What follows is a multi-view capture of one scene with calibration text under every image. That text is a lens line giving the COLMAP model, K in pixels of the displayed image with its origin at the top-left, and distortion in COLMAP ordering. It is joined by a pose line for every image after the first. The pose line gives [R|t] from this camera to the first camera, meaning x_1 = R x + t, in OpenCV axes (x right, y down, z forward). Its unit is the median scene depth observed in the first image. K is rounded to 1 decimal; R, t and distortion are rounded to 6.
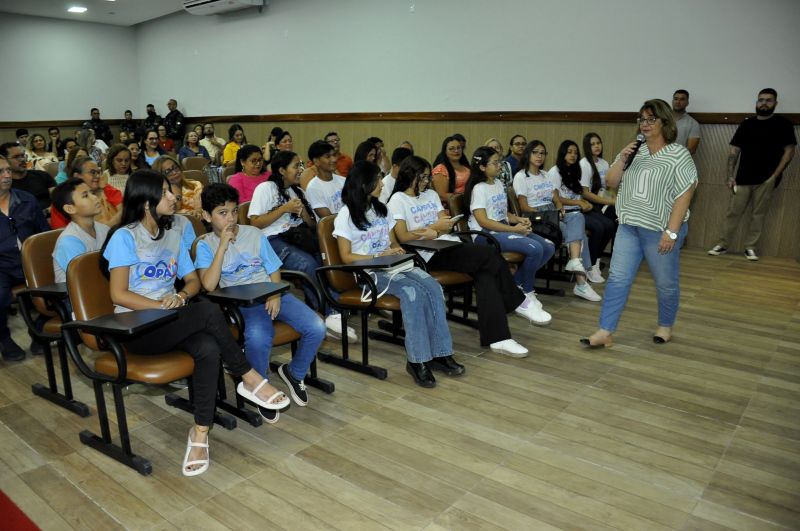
lens RADIAL K [[604.4, 0, 400.0], [0, 604.4, 265.5], [0, 0, 1]] dist [-0.001049, -0.000721]
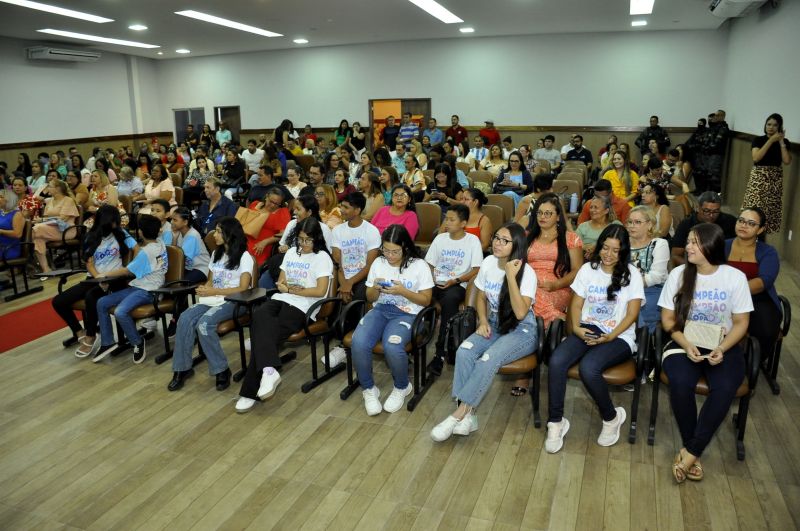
lens RADIAL K [[604.4, 0, 400.0], [0, 604.4, 265.5], [0, 0, 1]] dist [-0.001049, -0.000721]
pose [[0.310574, 0.242110, -0.919199, 1.595657], [-0.198343, 0.962239, 0.186432, -0.494171], [0.929626, 0.124415, 0.346867, 1.082806]]
